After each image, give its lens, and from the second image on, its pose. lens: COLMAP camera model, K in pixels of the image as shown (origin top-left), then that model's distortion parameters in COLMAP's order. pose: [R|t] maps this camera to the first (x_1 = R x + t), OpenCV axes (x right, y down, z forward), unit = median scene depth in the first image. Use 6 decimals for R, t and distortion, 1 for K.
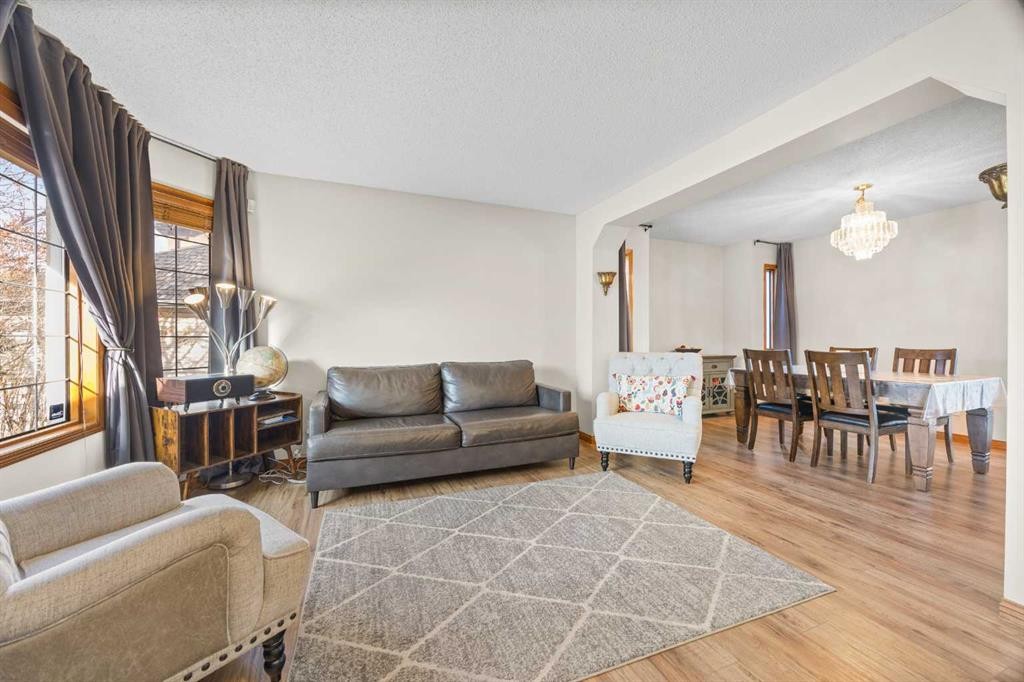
lens RADIAL K [[393.0, 0, 504.2], [0, 393.0, 339.6], [0, 0, 1]] dist [-0.000597, -0.000144]
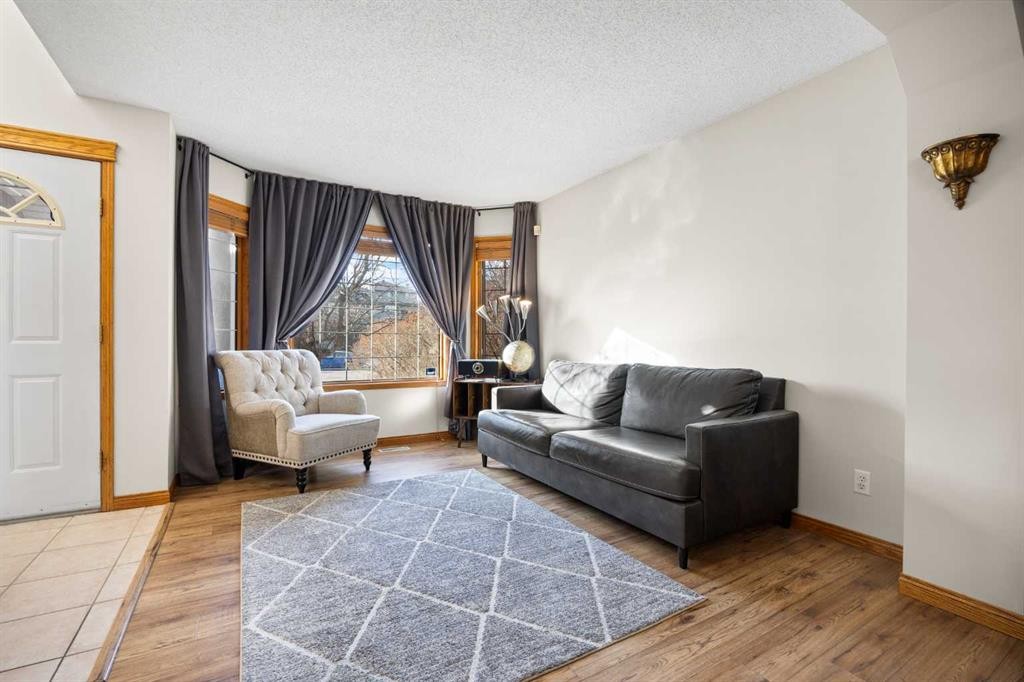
lens RADIAL K [[453.1, 0, 506.0], [0, 453.1, 346.9], [0, 0, 1]] dist [-0.012066, 0.000954]
pose [[0.176006, 0.016531, -0.984250, 1.096035], [-0.012989, 0.999811, 0.014470, 0.019169], [0.984303, 0.010238, 0.176187, 0.917841]]
